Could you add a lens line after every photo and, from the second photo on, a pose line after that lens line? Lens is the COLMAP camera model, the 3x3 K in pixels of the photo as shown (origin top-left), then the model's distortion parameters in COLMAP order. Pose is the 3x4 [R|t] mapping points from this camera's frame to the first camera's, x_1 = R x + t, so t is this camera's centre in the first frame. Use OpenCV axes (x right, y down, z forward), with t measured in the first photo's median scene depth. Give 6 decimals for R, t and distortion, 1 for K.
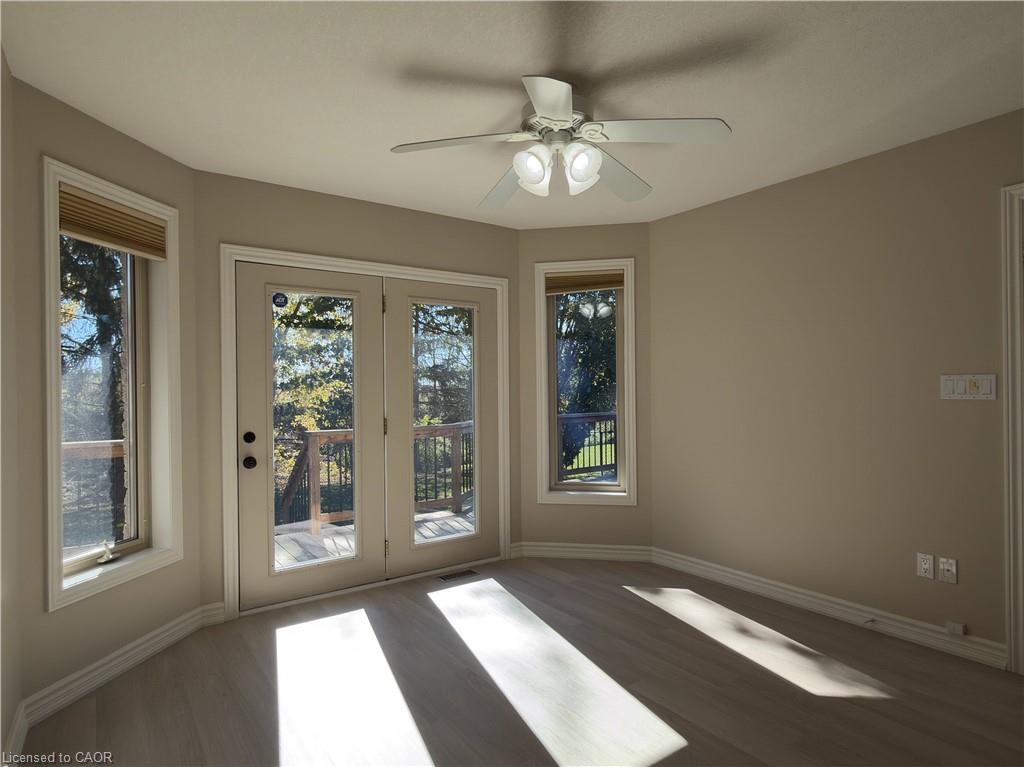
lens RADIAL K [[586.5, 0, 514.1], [0, 586.5, 386.5], [0, 0, 1]] dist [-0.004594, 0.000574]
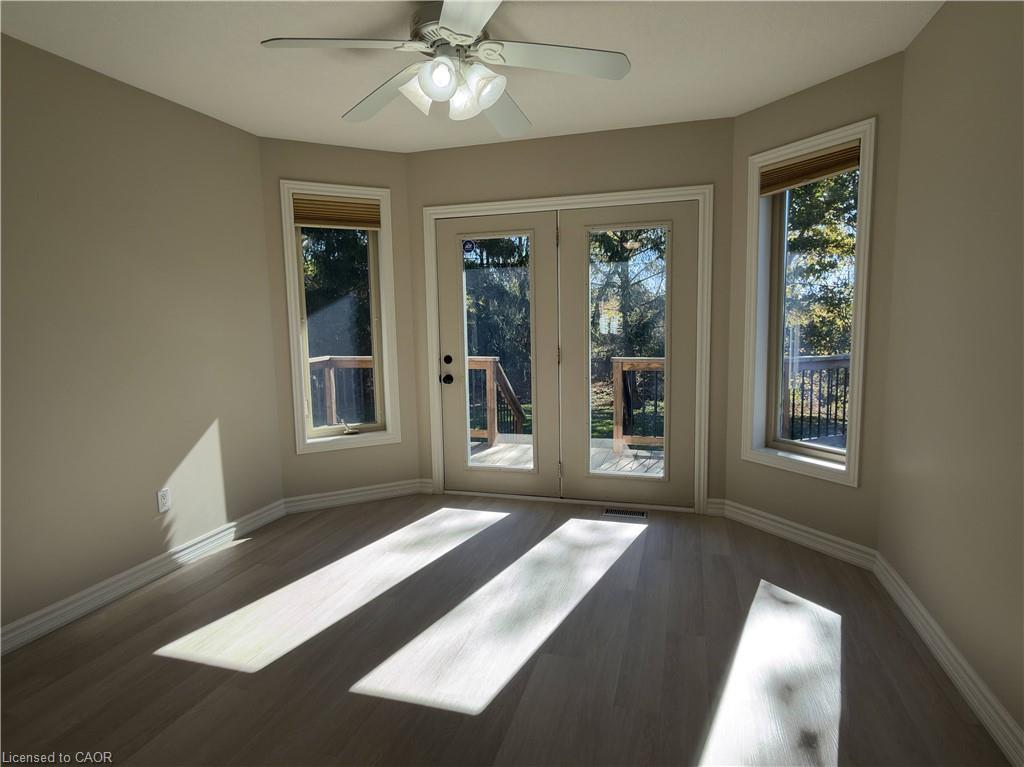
lens RADIAL K [[586.5, 0, 514.1], [0, 586.5, 386.5], [0, 0, 1]] dist [-0.004594, 0.000574]
pose [[0.602292, 0.090872, -0.793087, 0.579380], [0.013958, 0.992149, 0.124281, -0.010250], [0.798154, -0.085923, 0.596295, 0.307772]]
